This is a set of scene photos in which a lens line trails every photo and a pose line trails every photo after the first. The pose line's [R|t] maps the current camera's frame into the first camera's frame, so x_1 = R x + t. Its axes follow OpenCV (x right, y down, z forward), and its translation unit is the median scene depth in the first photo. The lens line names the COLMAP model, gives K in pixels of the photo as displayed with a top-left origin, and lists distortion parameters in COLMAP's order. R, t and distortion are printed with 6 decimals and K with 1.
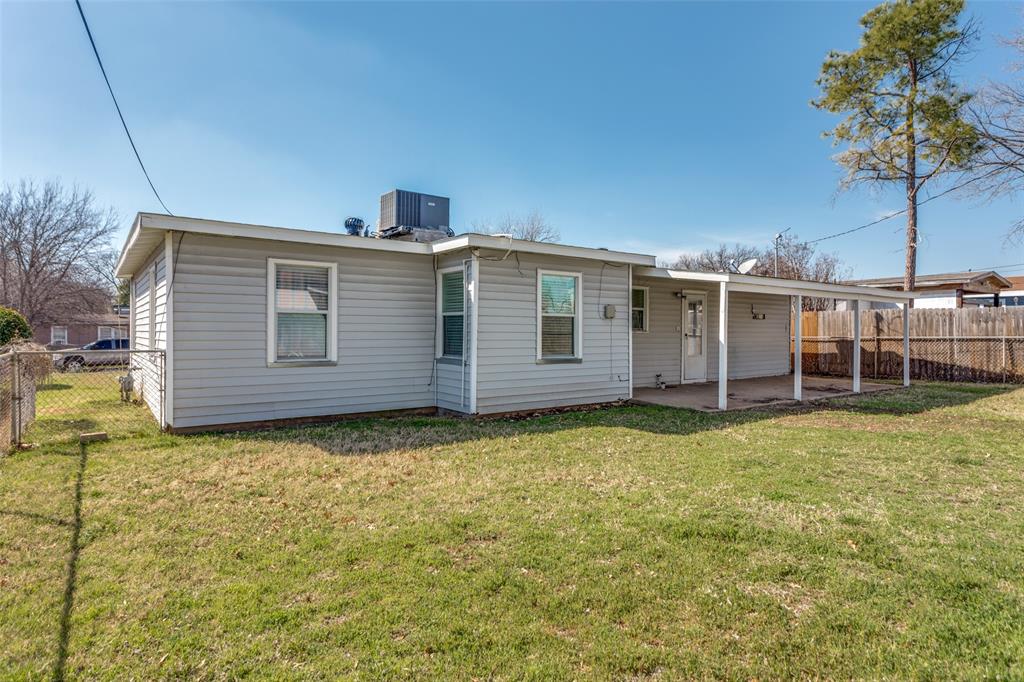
lens RADIAL K [[572.5, 0, 507.4], [0, 572.5, 337.3], [0, 0, 1]] dist [0.001237, 0.002085]
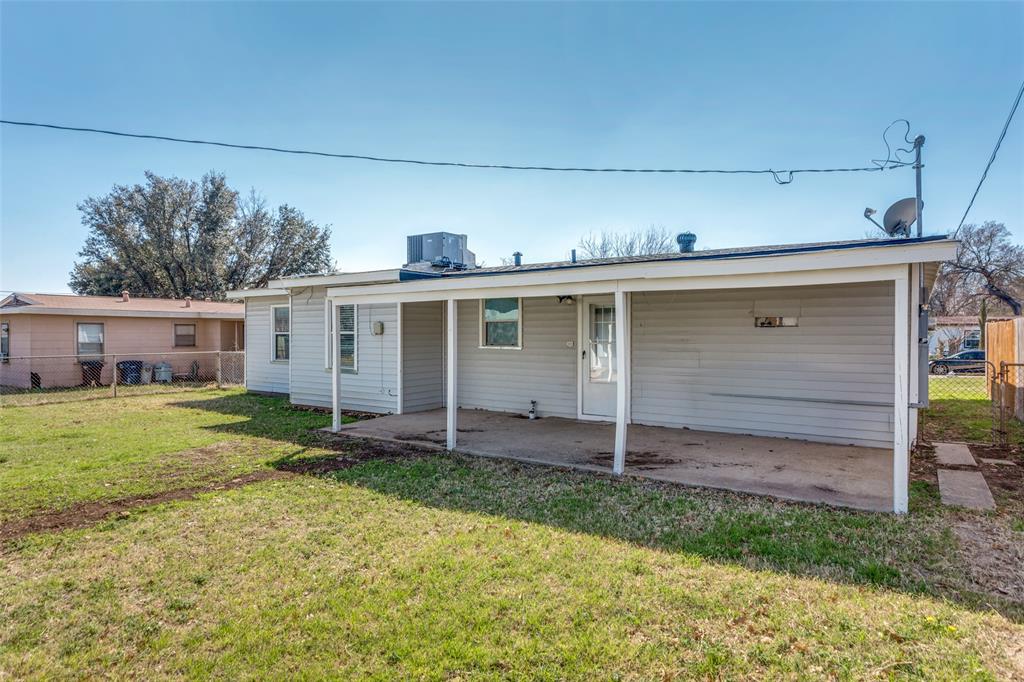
lens RADIAL K [[572.5, 0, 507.4], [0, 572.5, 337.3], [0, 0, 1]] dist [0.001237, 0.002085]
pose [[0.342073, 0.001168, -0.939673, 1.100270], [-0.006462, 0.999979, -0.001109, -0.024672], [0.939651, 0.006452, 0.342073, 0.759310]]
